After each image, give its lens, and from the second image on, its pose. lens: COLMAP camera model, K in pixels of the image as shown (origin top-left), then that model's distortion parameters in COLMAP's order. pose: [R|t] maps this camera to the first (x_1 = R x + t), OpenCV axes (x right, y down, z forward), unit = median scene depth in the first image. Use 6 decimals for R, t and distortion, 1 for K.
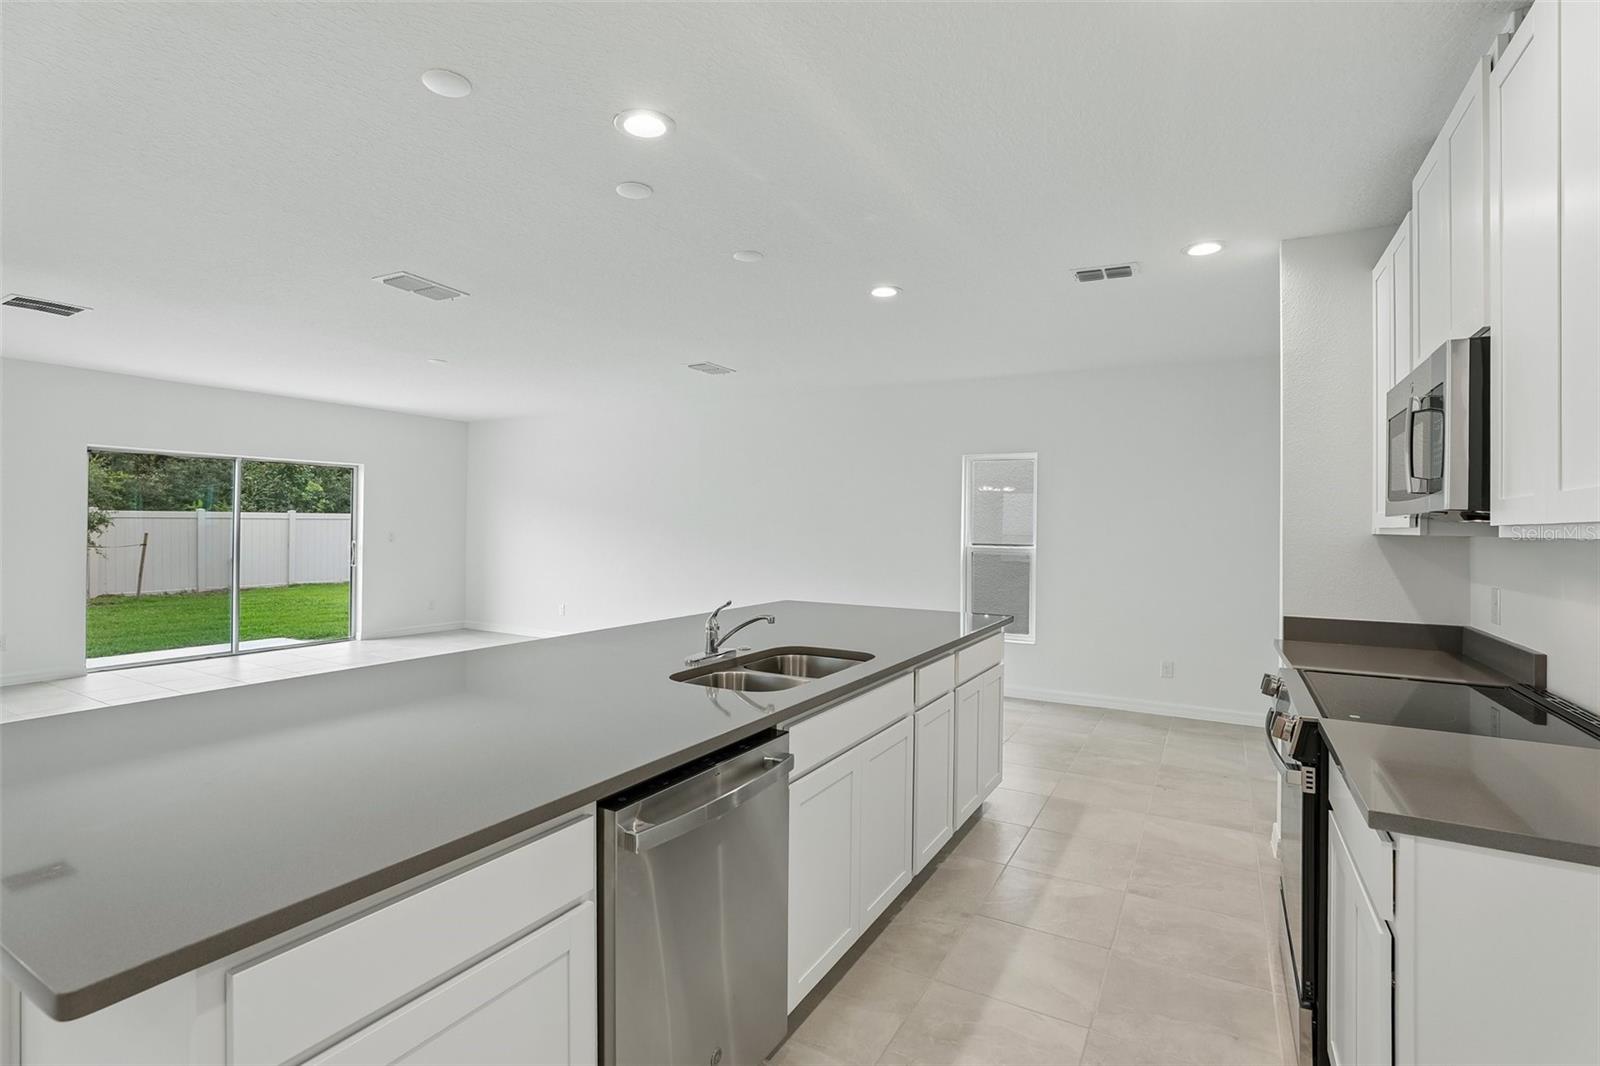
lens RADIAL K [[736.1, 0, 811.4], [0, 736.1, 525.7], [0, 0, 1]] dist [-0.035274, 0.005464]
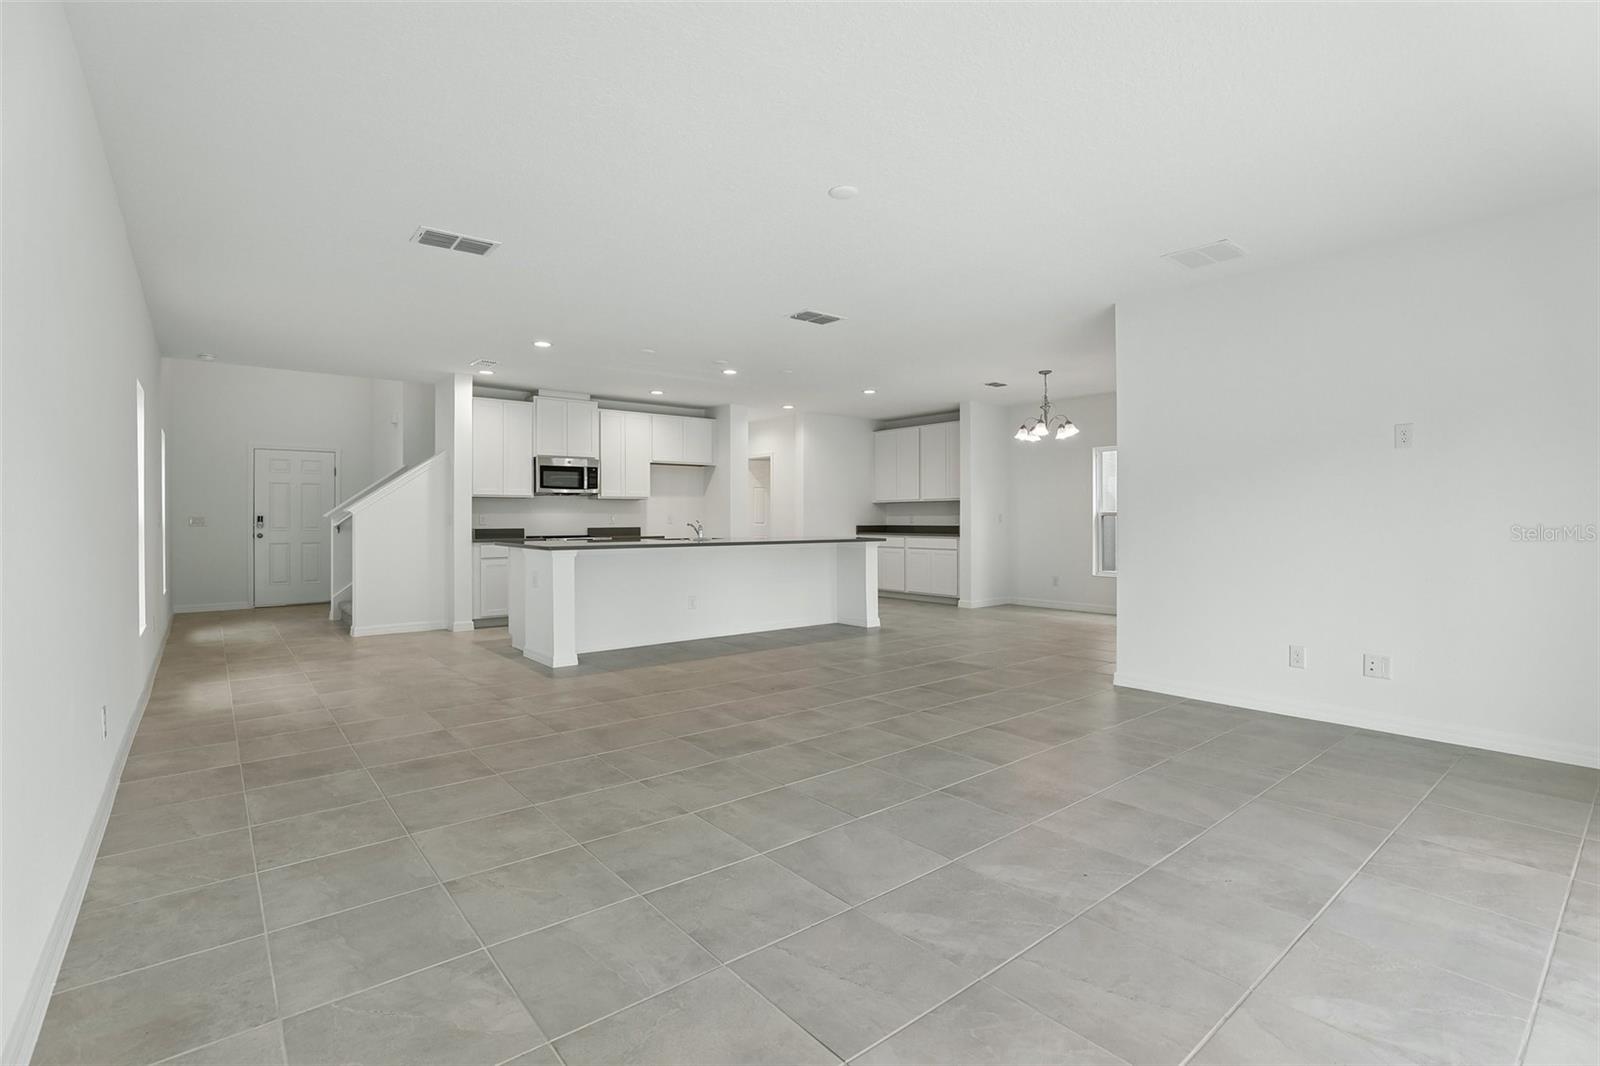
lens RADIAL K [[736.1, 0, 810.0], [0, 736.1, 516.4], [0, 0, 1]] dist [-0.035274, 0.005464]
pose [[-0.931792, -0.013486, 0.362742, -1.374472], [-0.013789, 0.999903, 0.001752, 0.062424], [-0.362730, -0.003369, -0.931888, 3.066723]]
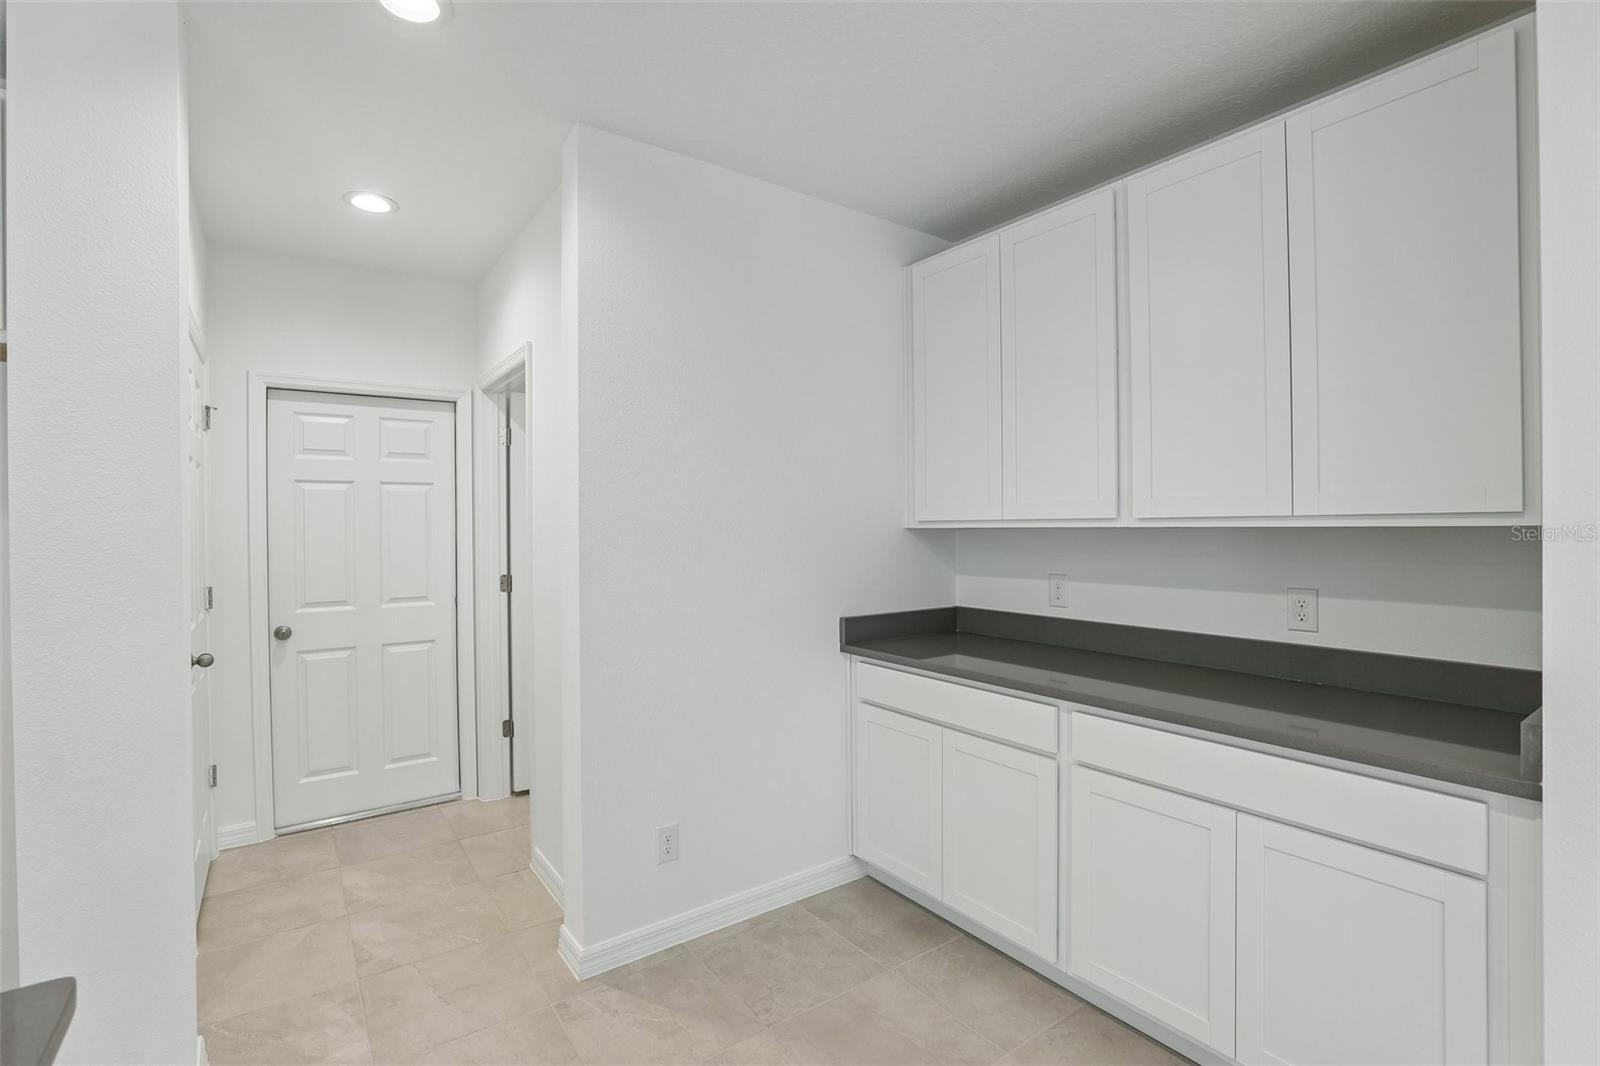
lens RADIAL K [[736.1, 0, 807.2], [0, 736.1, 526.6], [0, 0, 1]] dist [-0.035274, 0.005464]
pose [[-0.908283, -0.013425, 0.418141, -0.586210], [-0.011163, 0.999907, 0.007855, -0.016101], [-0.418207, 0.002467, -0.908348, 0.346681]]
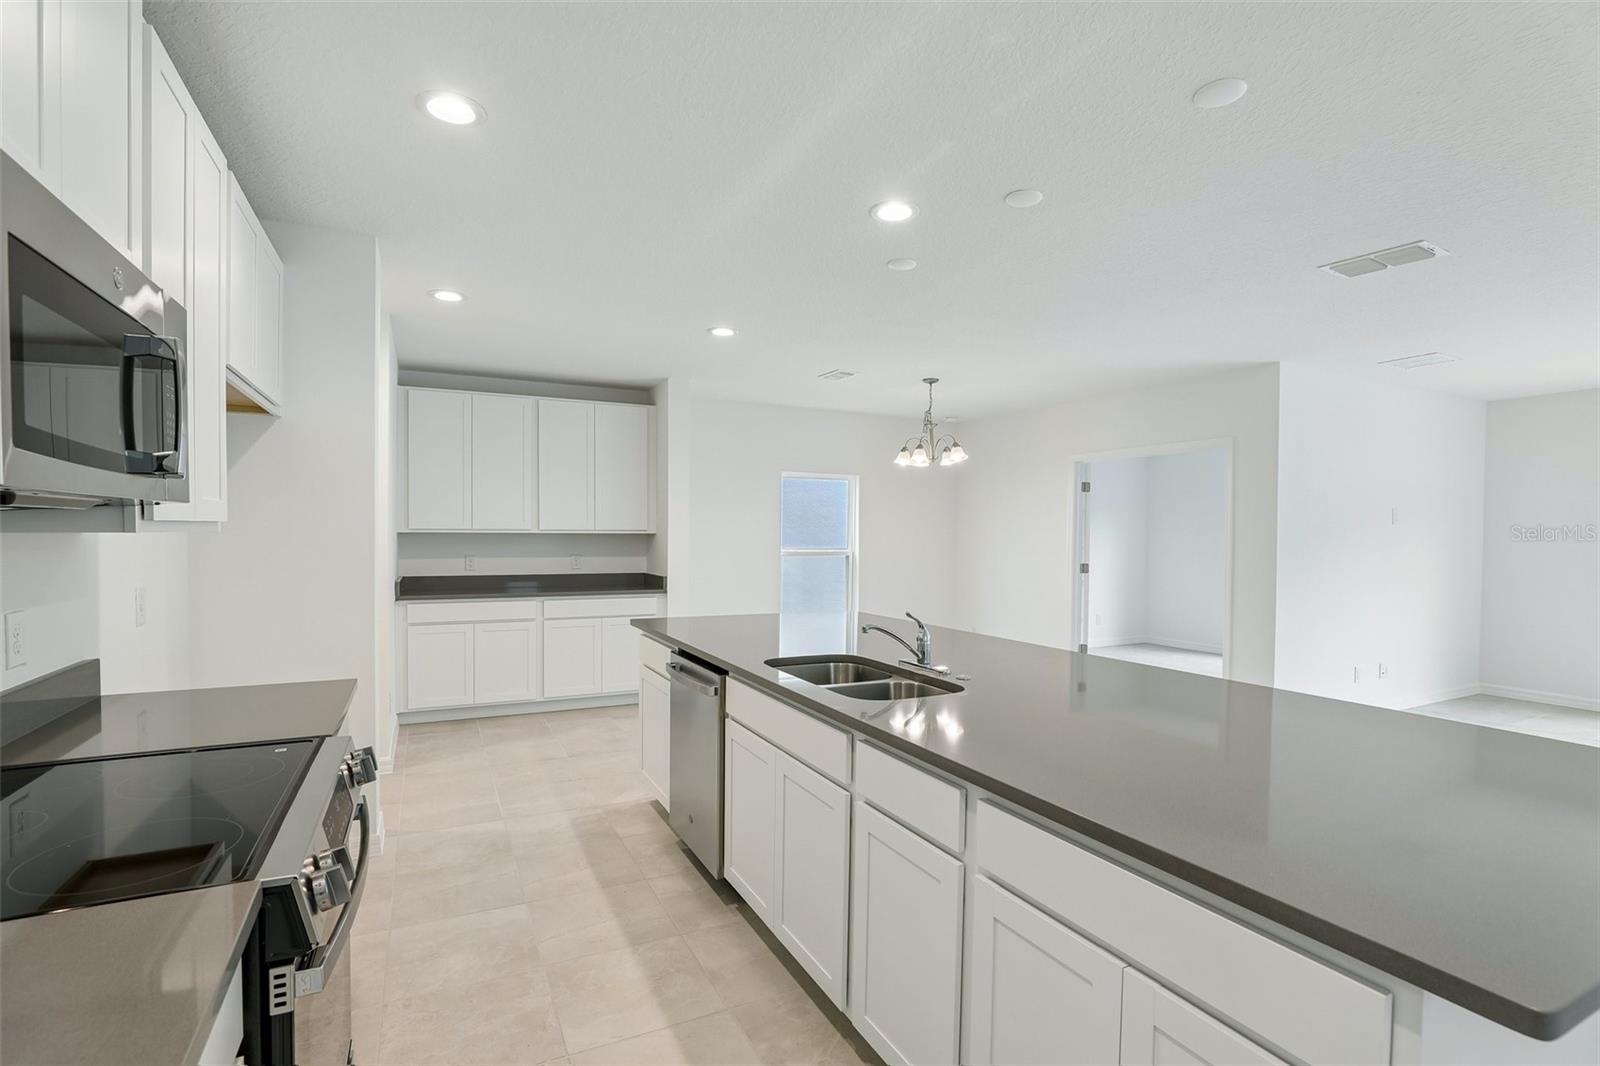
lens RADIAL K [[736.1, 0, 798.5], [0, 736.1, 563.2], [0, 0, 1]] dist [-0.035274, 0.005464]
pose [[-0.560530, 0.009472, -0.828080, 0.690906], [-0.017166, 0.999587, 0.023053, 0.011241], [0.827956, 0.027136, -0.560136, 1.223826]]
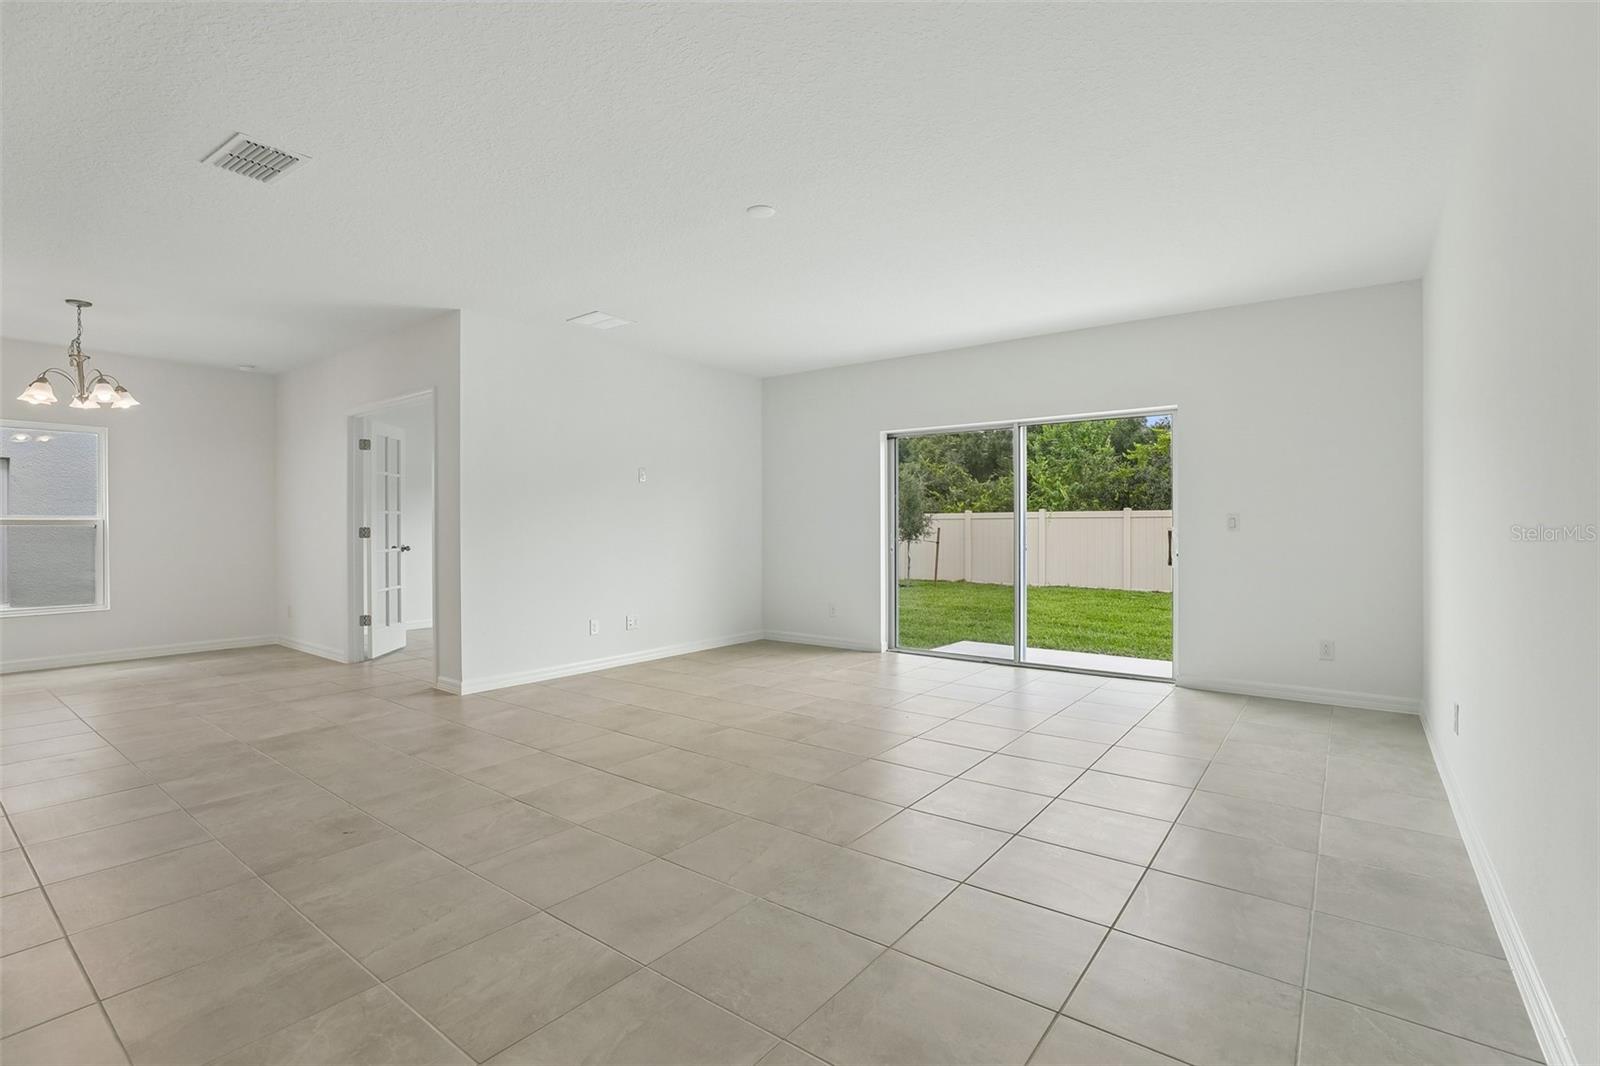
lens RADIAL K [[736.1, 0, 780.5], [0, 736.1, 522.0], [0, 0, 1]] dist [-0.035274, 0.005464]
pose [[-0.146362, -0.022172, -0.988983, 0.160266], [0.003862, 0.999728, -0.022985, 0.089049], [0.989224, -0.007184, -0.146237, 2.193288]]
